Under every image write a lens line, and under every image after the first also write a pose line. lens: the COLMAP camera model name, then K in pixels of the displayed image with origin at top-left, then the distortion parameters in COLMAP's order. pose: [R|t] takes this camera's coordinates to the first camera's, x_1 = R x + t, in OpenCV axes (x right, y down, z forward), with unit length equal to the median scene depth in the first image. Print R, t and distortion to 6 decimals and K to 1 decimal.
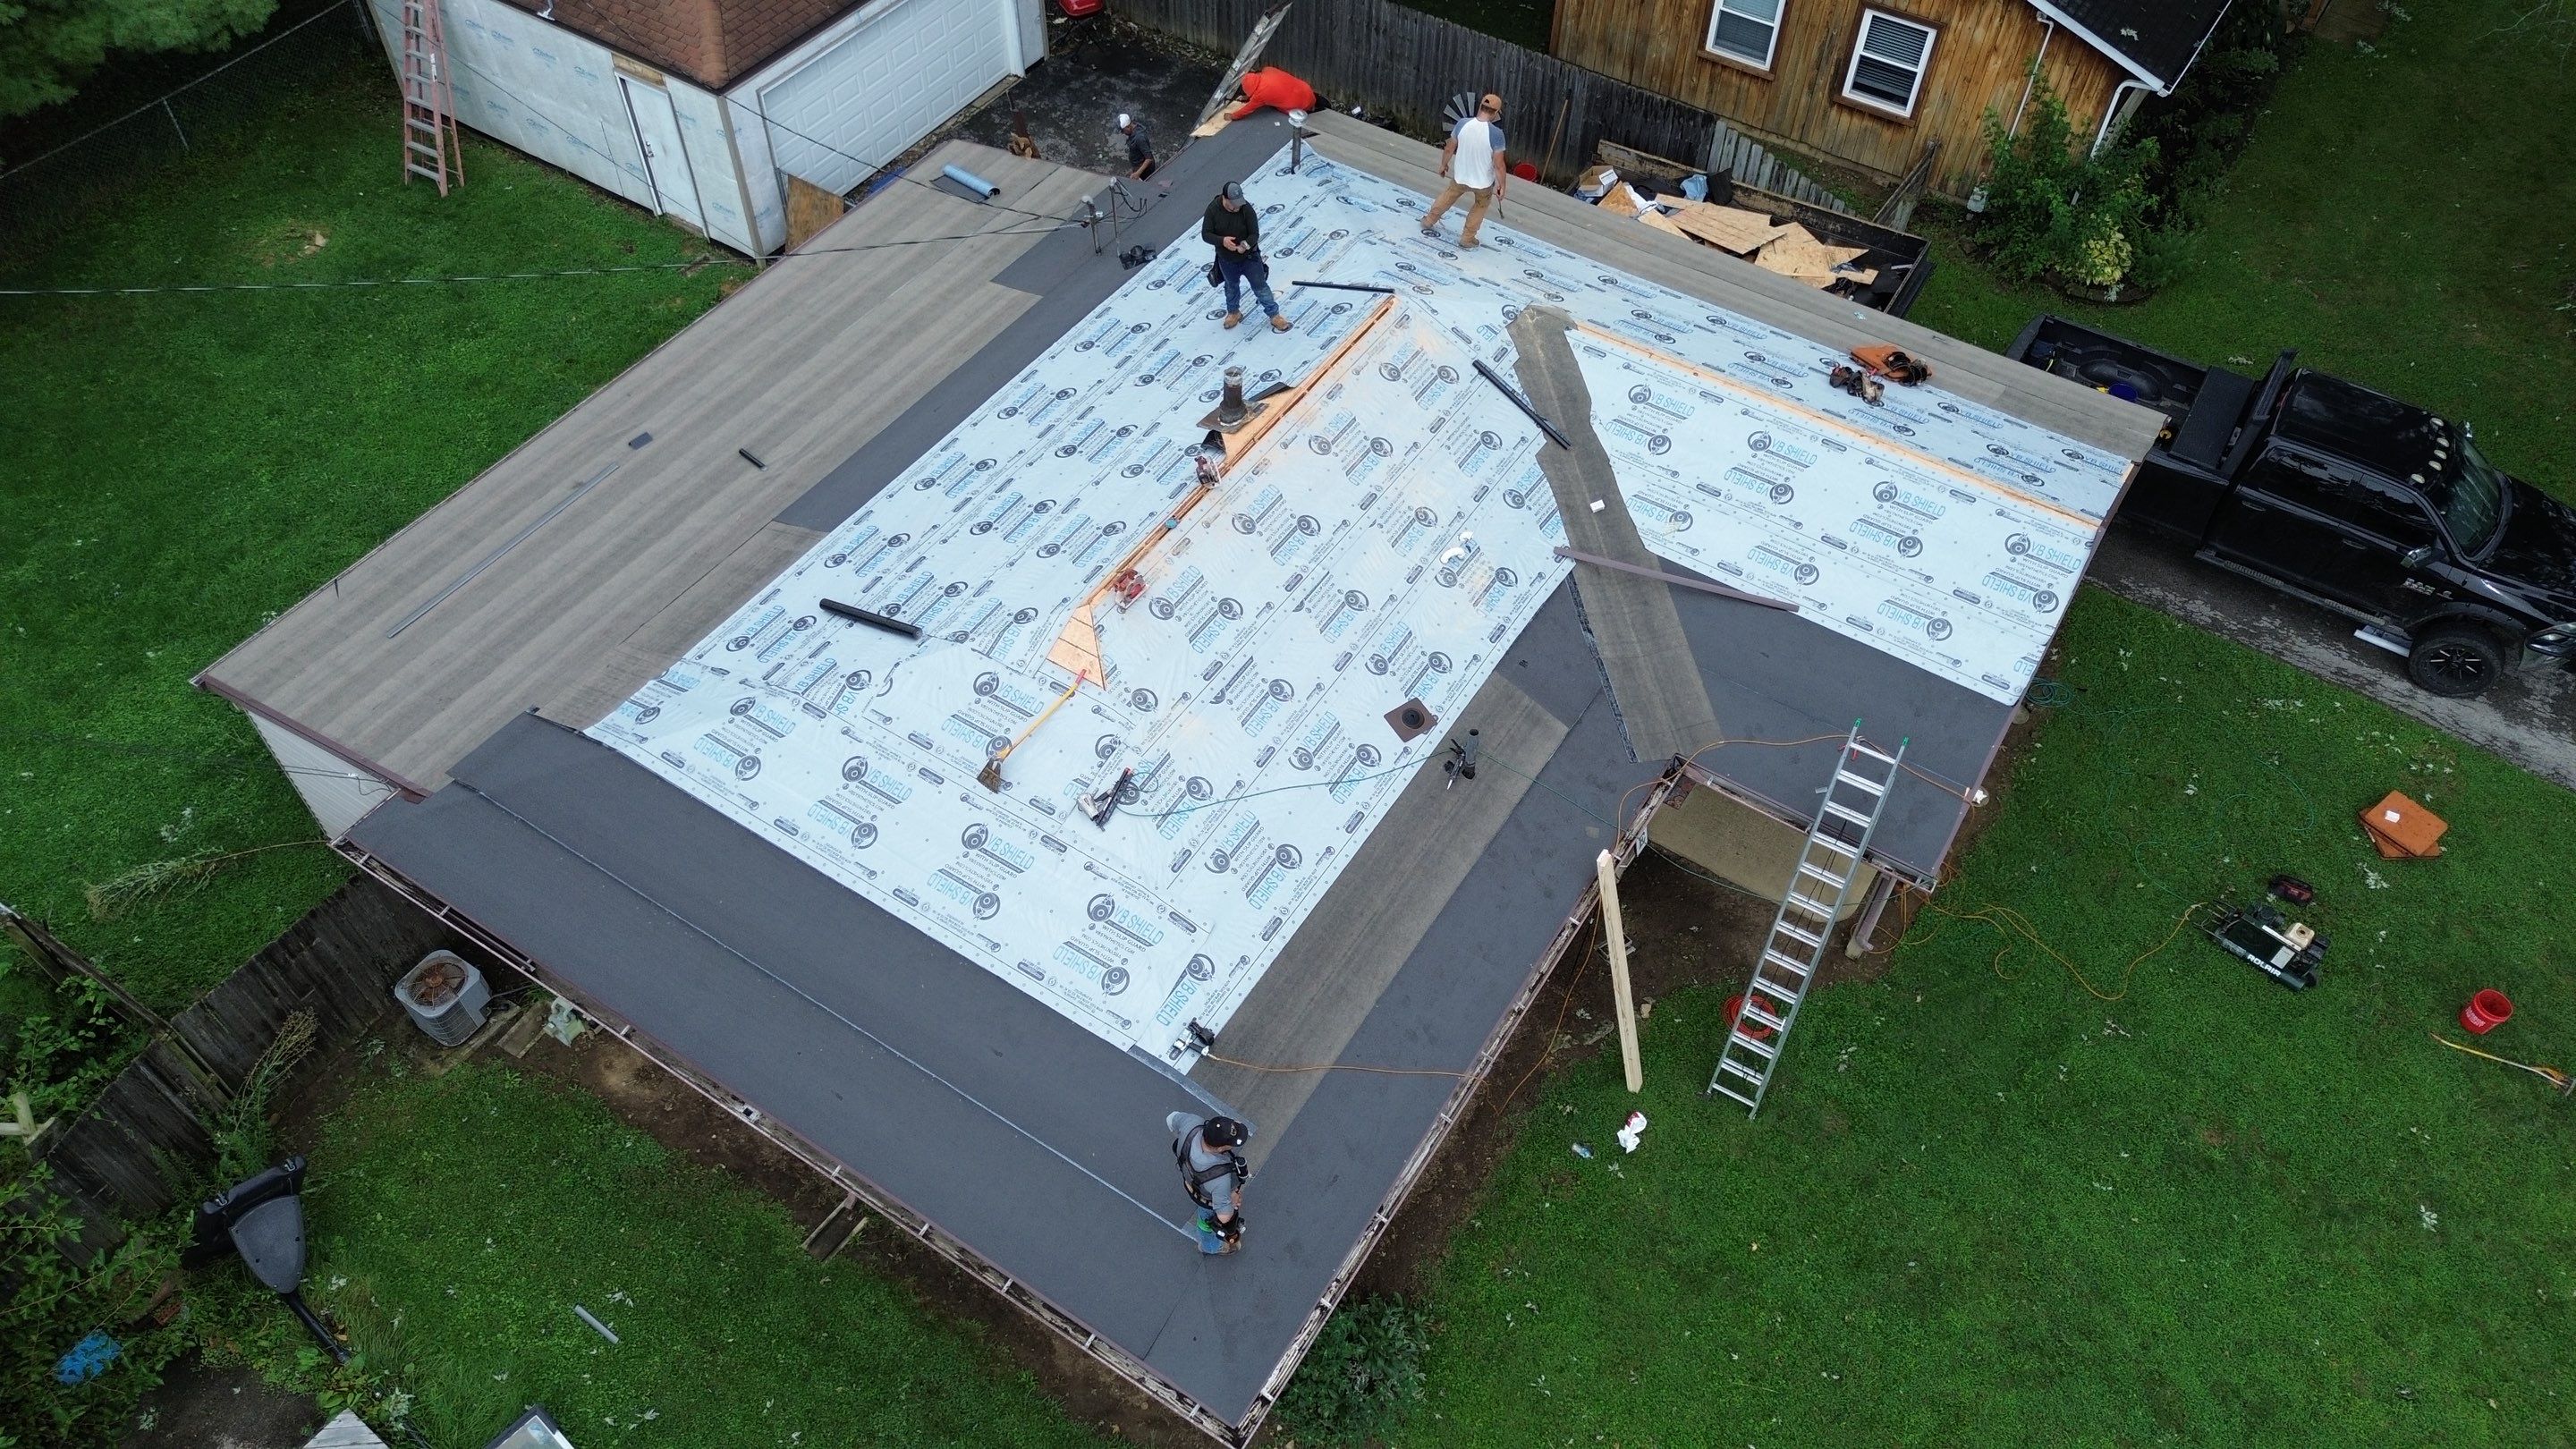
lens RADIAL K [[1843.3, 0, 1291.1], [0, 1843.3, 716.6], [0, 0, 1]] dist [0.082476, -0.073503]
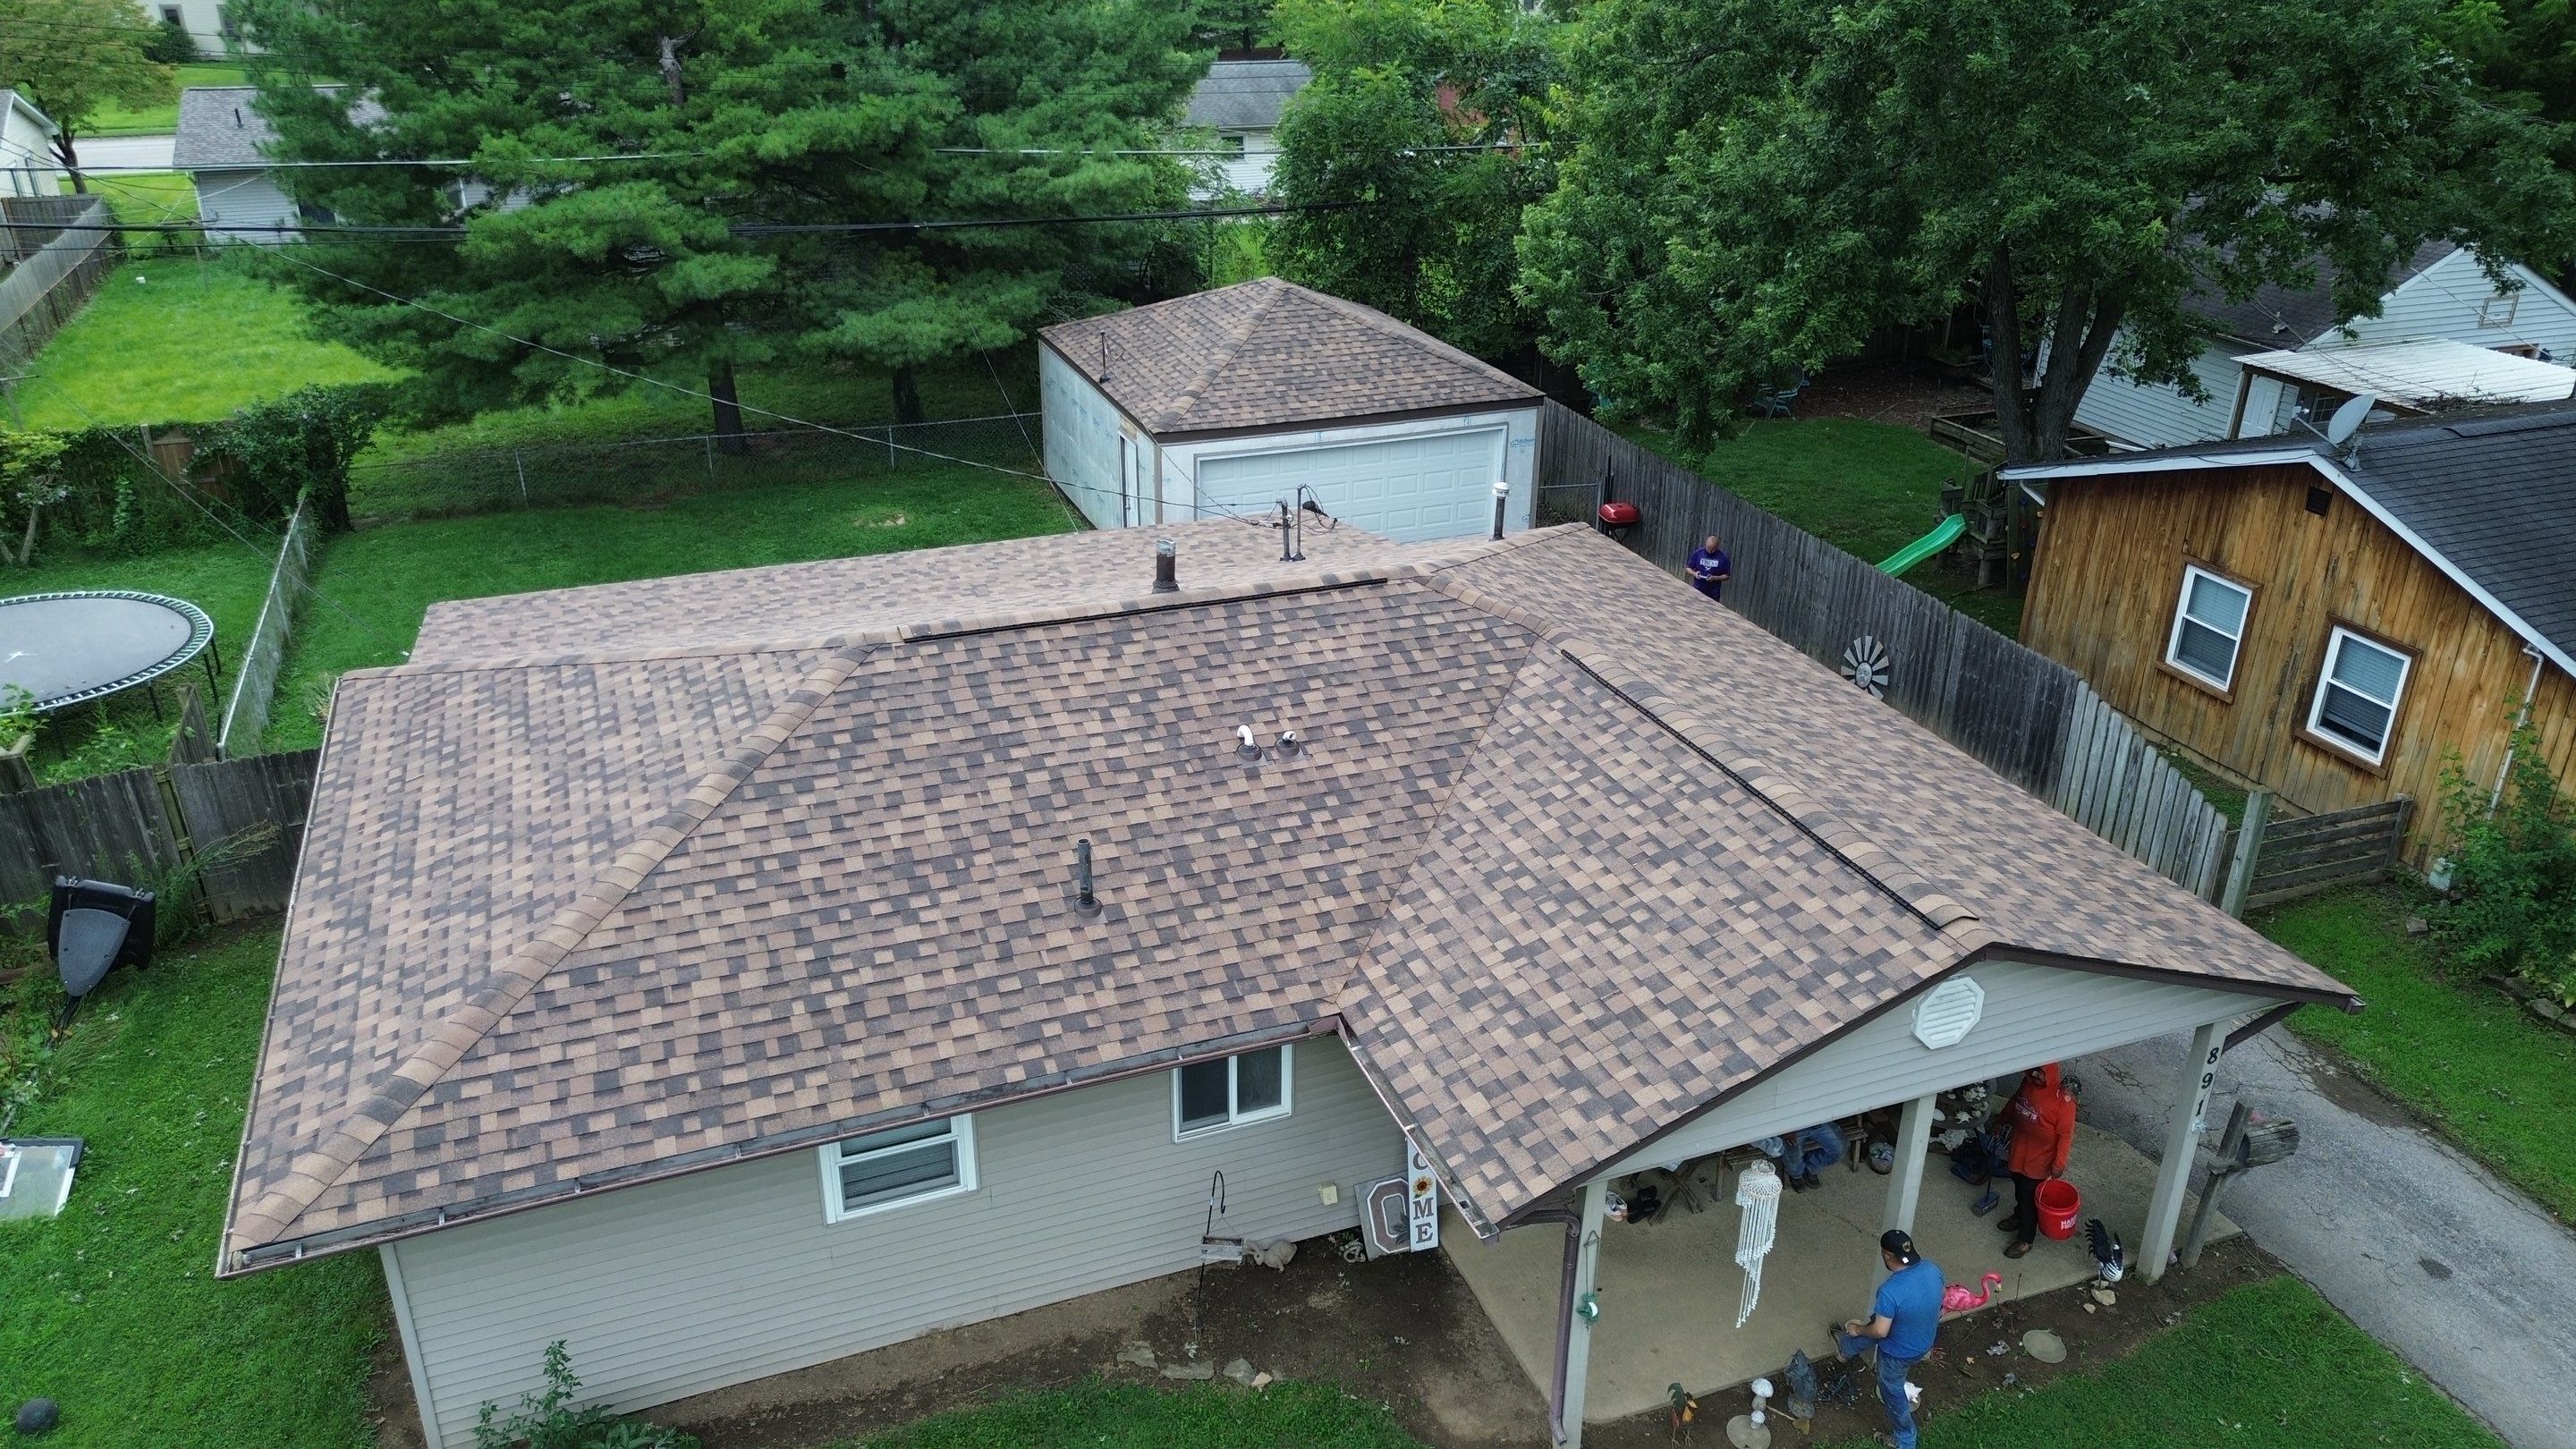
lens RADIAL K [[1843.3, 0, 1291.1], [0, 1843.3, 716.6], [0, 0, 1]] dist [0.082476, -0.073503]
pose [[0.806086, 0.236988, -0.542275, 0.514874], [-0.450155, 0.840371, -0.301887, 0.146303], [0.384169, 0.487455, 0.784093, 0.252530]]
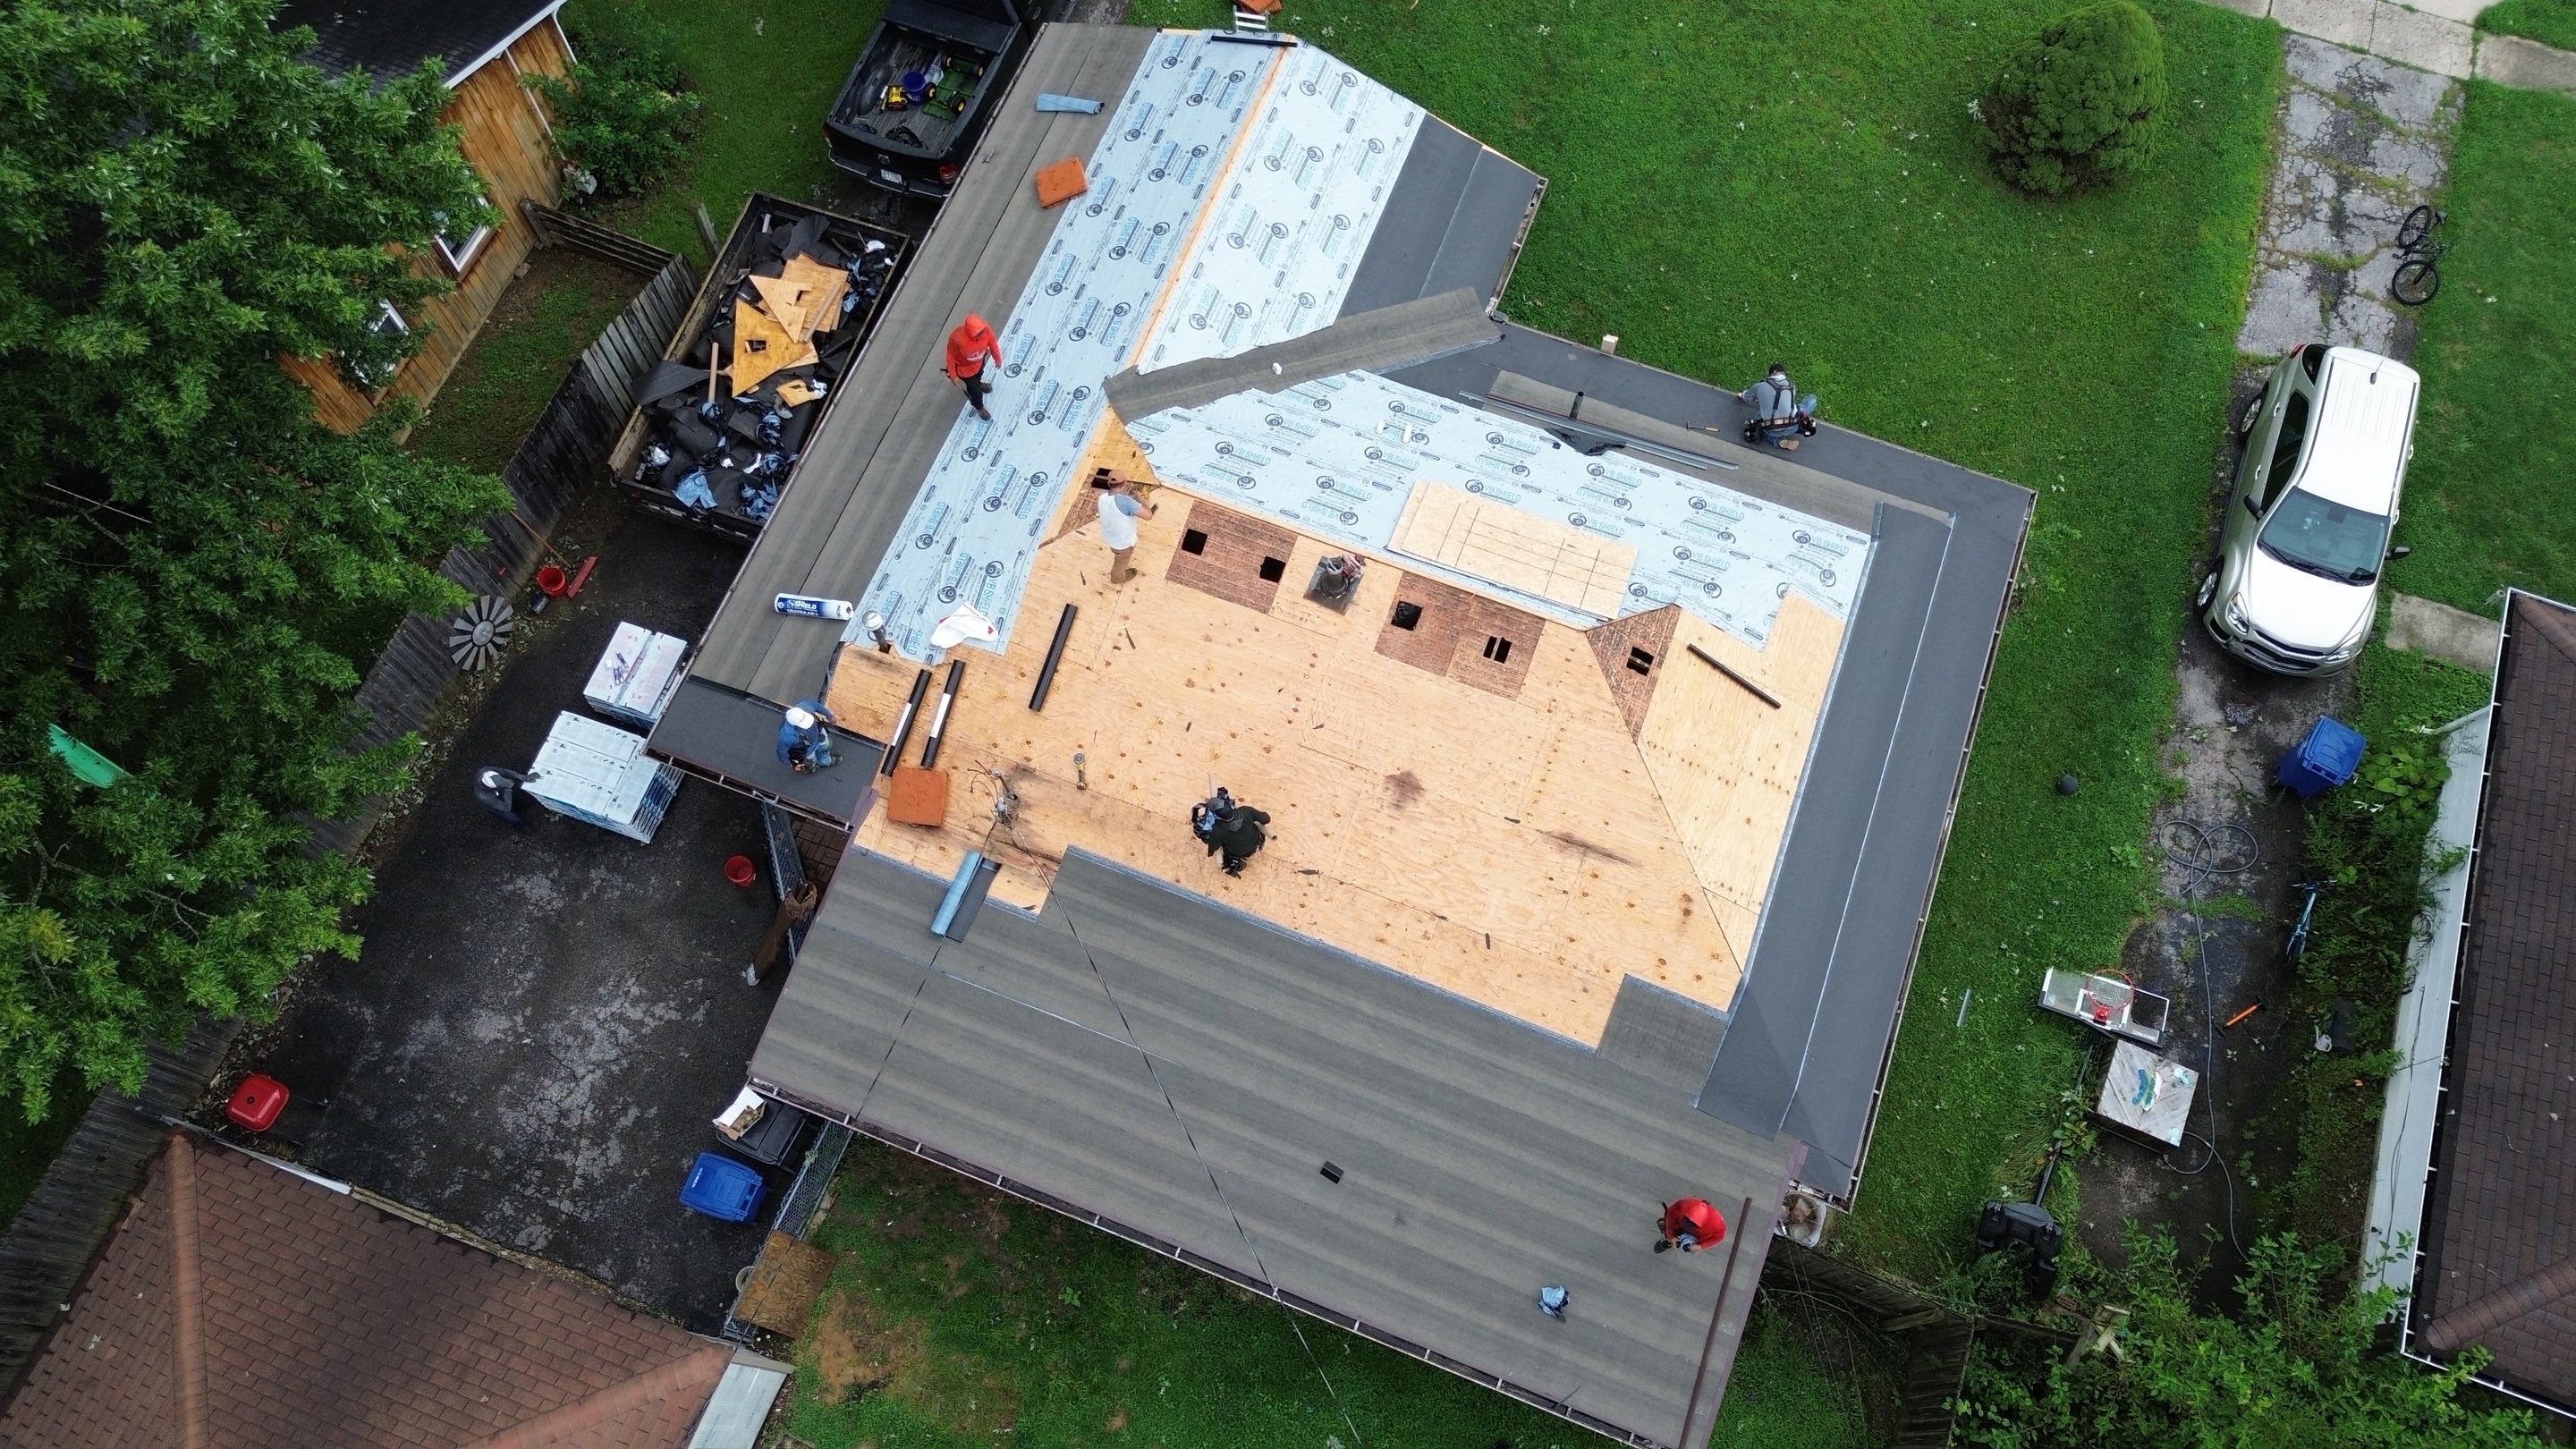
lens RADIAL K [[1843.3, 0, 1291.1], [0, 1843.3, 716.6], [0, 0, 1]] dist [0.082476, -0.073503]
pose [[-0.203520, -0.913189, 0.353081, -0.467961], [0.739582, 0.092918, 0.666622, -0.866092], [-0.641560, 0.396803, 0.656467, 0.239086]]
